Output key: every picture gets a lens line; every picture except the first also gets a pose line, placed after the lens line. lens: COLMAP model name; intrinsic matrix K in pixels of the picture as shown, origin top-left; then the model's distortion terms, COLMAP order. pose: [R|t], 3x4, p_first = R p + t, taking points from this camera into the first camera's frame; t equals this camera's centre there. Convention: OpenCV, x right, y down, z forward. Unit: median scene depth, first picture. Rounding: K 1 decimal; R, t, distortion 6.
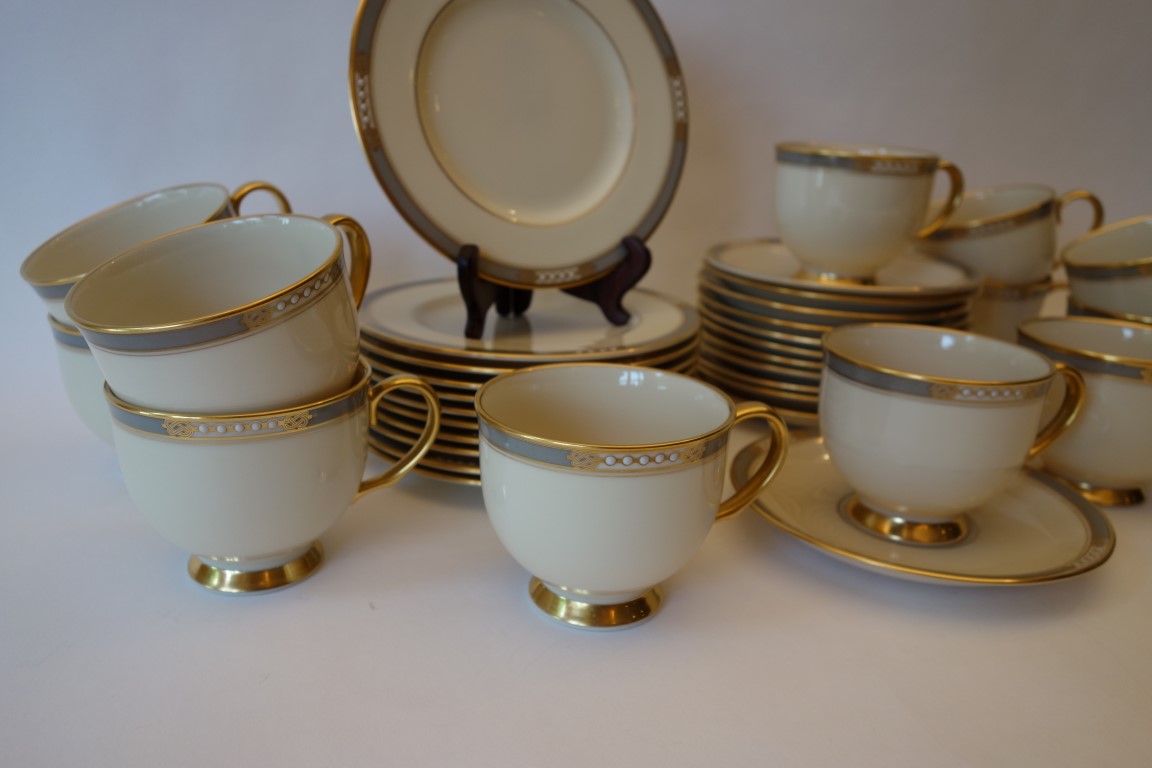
lens RADIAL K [[873.2, 0, 547.4], [0, 873.2, 395.0], [0, 0, 1]] dist [0.024806, -0.015986]
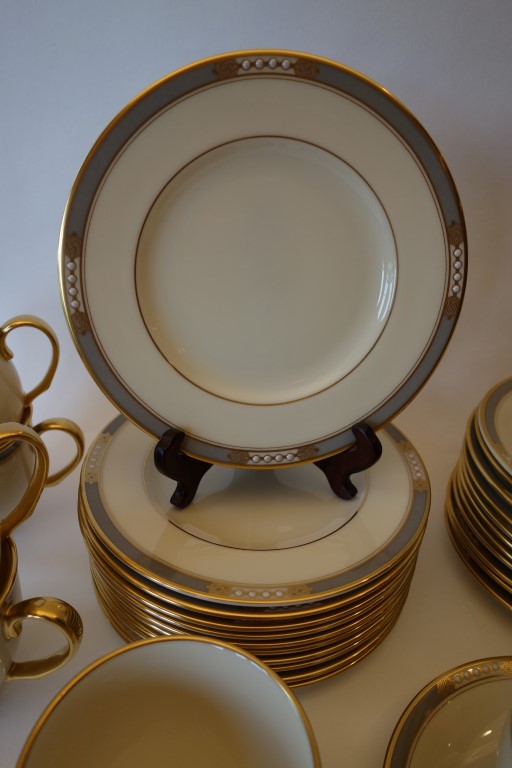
lens RADIAL K [[582.1, 0, 254.6], [0, 582.1, 383.3], [0, 0, 1]] dist [0.024806, -0.015986]
pose [[0.931433, 0.199837, -0.304134, 0.193242], [-0.131463, 0.964069, 0.230843, -0.403474], [0.339337, -0.175033, 0.924237, 0.451036]]
